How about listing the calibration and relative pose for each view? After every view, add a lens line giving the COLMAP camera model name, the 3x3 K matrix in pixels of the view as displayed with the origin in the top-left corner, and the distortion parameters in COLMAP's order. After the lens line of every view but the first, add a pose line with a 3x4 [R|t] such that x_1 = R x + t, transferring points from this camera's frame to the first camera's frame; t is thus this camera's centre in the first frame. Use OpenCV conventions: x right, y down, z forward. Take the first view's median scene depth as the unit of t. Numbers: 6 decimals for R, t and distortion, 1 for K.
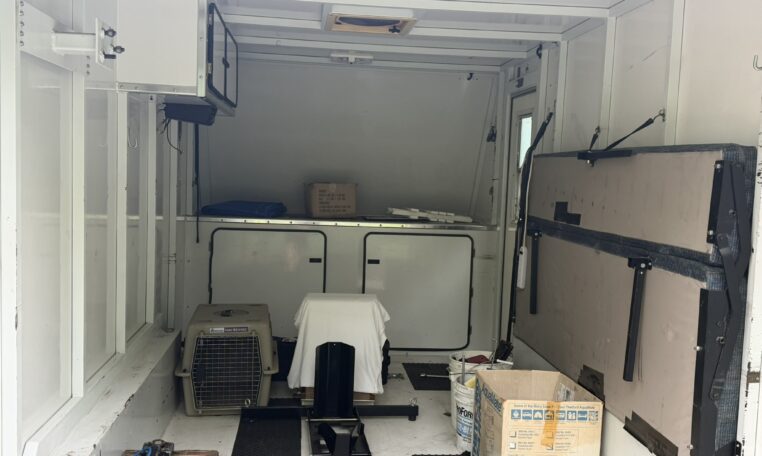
lens RADIAL K [[759.8, 0, 380.2], [0, 759.8, 223.1], [0, 0, 1]] dist [0.091325, 0.000000]
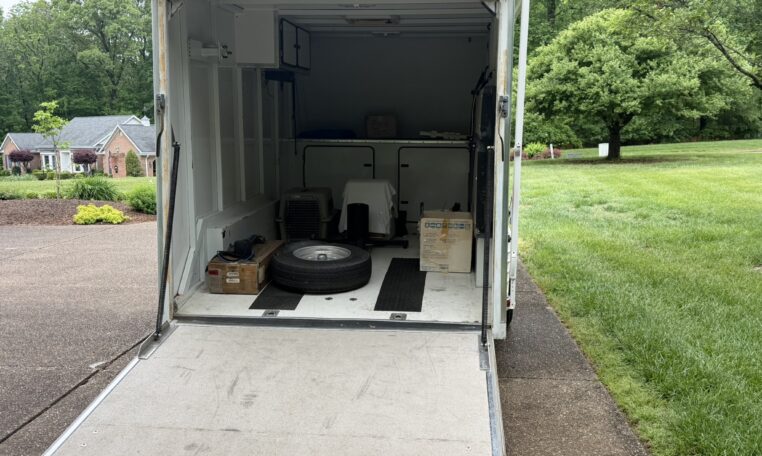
lens RADIAL K [[759.8, 0, 383.7], [0, 759.8, 230.6], [0, 0, 1]] dist [0.091325, 0.000000]
pose [[0.979599, -0.000424, -0.200960, 0.340976], [0.016927, 0.996618, 0.080409, 0.075219], [0.200246, -0.082170, 0.976294, -0.705510]]
